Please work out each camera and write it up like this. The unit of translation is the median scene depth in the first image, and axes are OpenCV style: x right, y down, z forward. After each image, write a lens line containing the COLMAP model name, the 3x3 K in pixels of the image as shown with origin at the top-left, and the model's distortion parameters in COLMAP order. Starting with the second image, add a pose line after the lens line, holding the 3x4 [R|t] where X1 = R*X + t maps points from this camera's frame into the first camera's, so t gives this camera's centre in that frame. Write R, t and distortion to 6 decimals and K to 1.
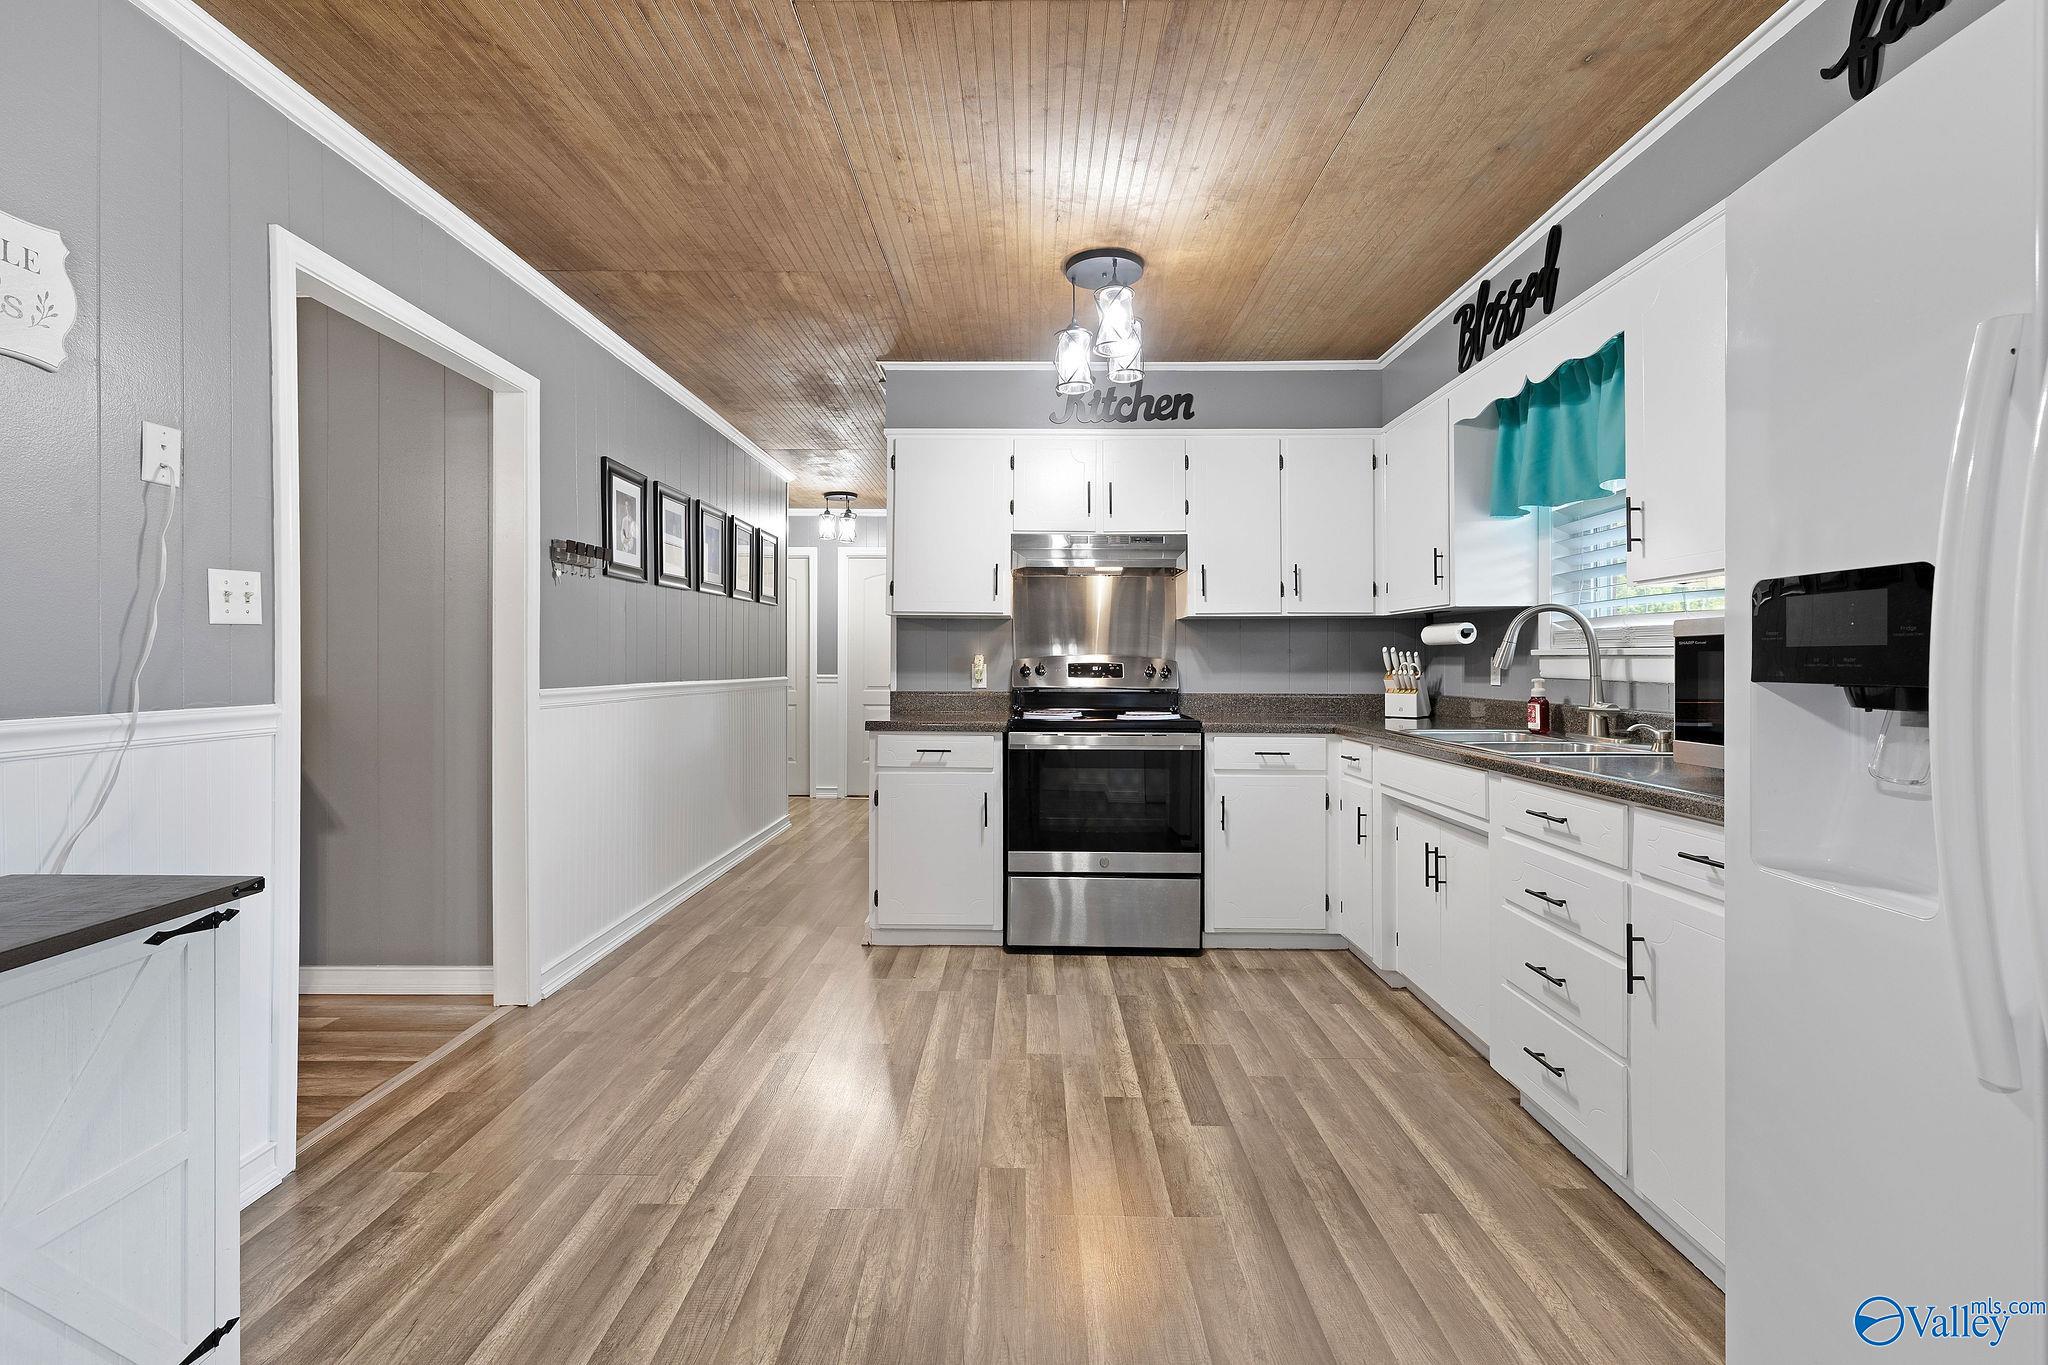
lens RADIAL K [[875.5, 0, 1019.7], [0, 875.5, 661.0], [0, 0, 1]] dist [0.004121, 0.000194]
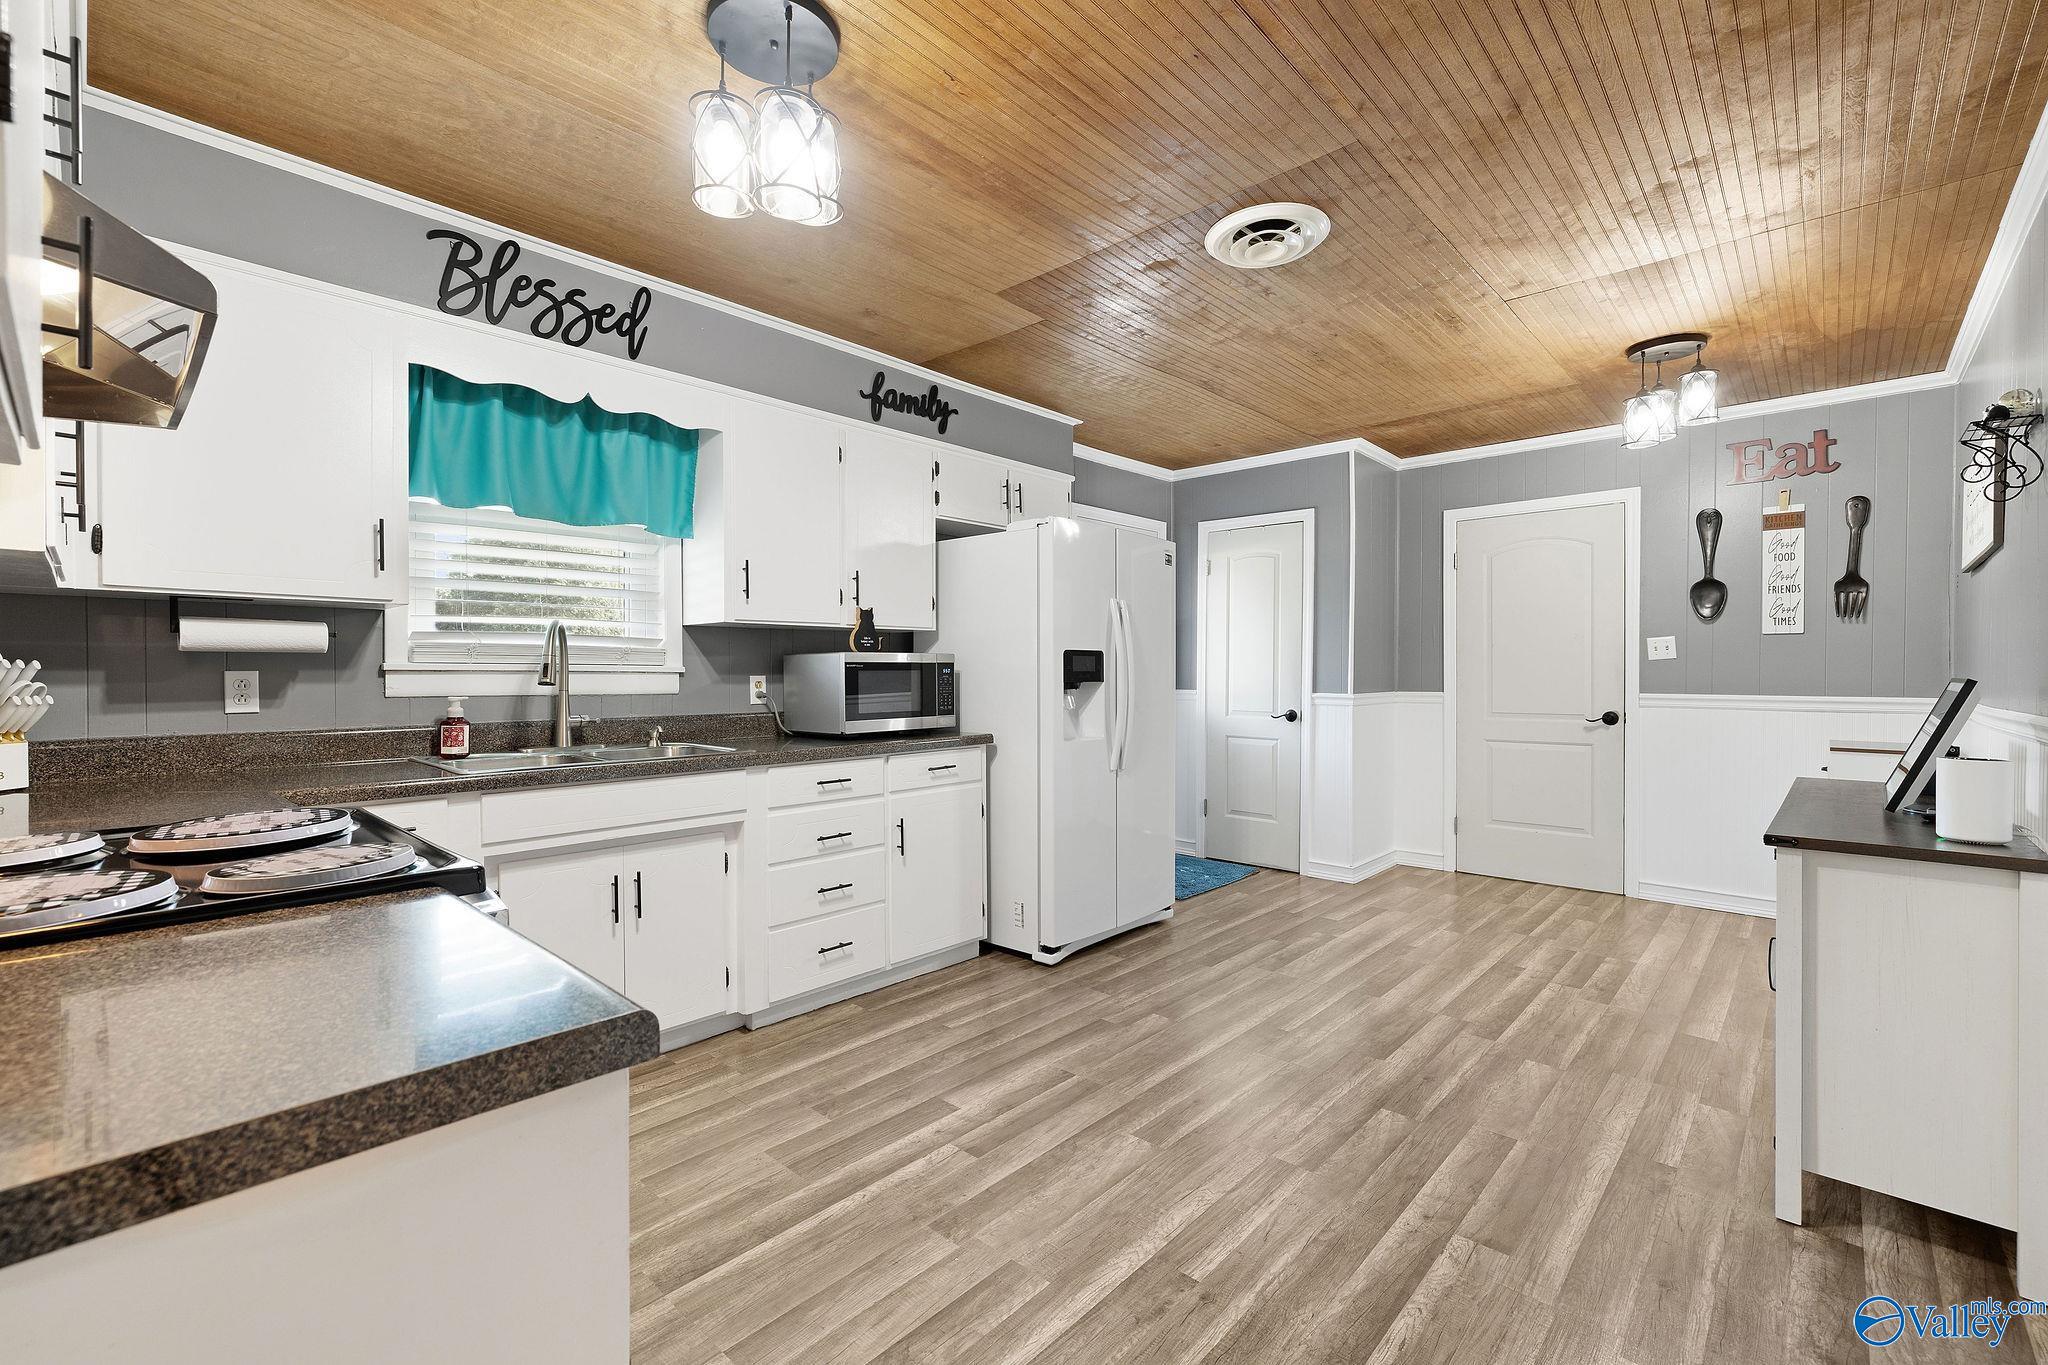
lens RADIAL K [[875.5, 0, 1019.6], [0, 875.5, 672.4], [0, 0, 1]] dist [0.004121, 0.000194]
pose [[-0.738379, 0.001400, 0.674384, -0.570530], [0.000604, 0.999999, -0.001415, -0.003130], [-0.674385, -0.000638, -0.738379, 1.711090]]
